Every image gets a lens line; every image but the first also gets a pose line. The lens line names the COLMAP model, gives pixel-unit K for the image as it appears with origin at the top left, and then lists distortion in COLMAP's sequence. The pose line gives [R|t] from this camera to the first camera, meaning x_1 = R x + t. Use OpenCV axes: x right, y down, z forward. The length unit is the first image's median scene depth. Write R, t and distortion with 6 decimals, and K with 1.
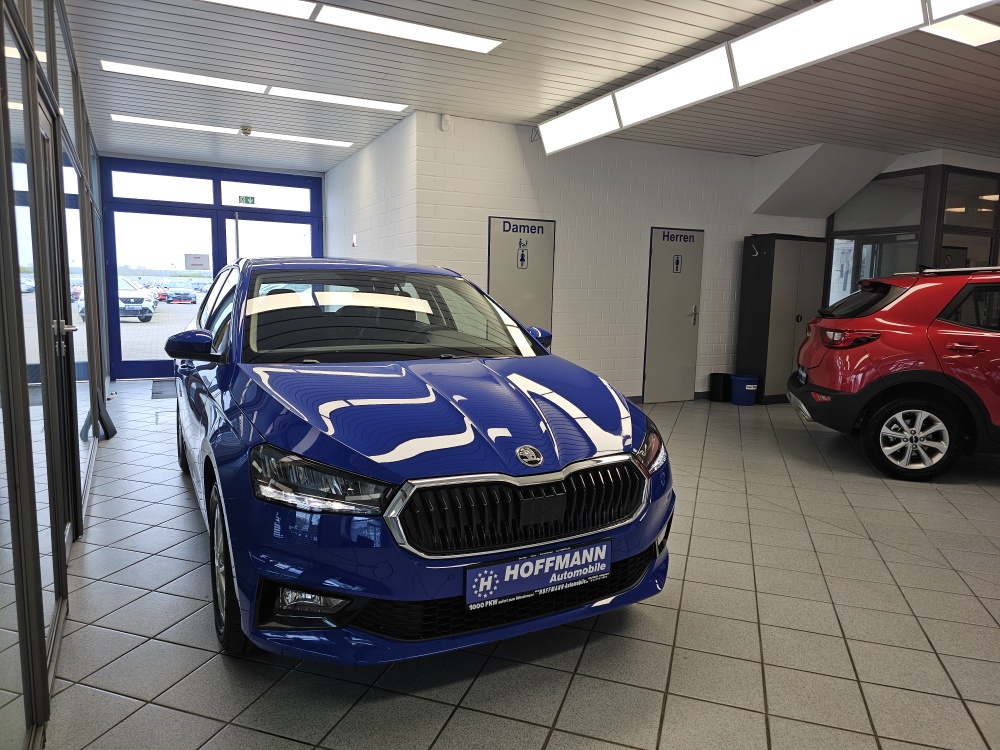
lens RADIAL K [[675.2, 0, 503.5], [0, 675.2, 424.9], [0, 0, 1]] dist [0.040407, -0.039966]
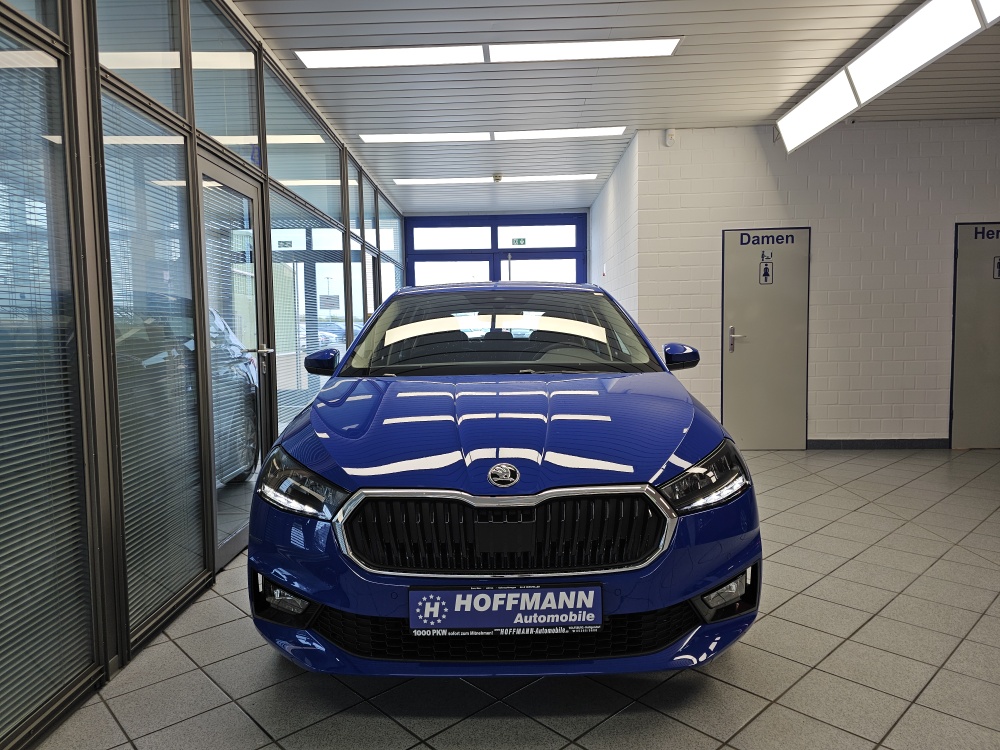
lens RADIAL K [[675.2, 0, 453.6], [0, 675.2, 414.2], [0, 0, 1]] dist [0.040407, -0.039966]
pose [[0.874182, 0.029329, -0.484711, 0.288426], [-0.060296, 0.997006, -0.048418, 0.009010], [0.481840, 0.071552, 0.873333, 0.129056]]
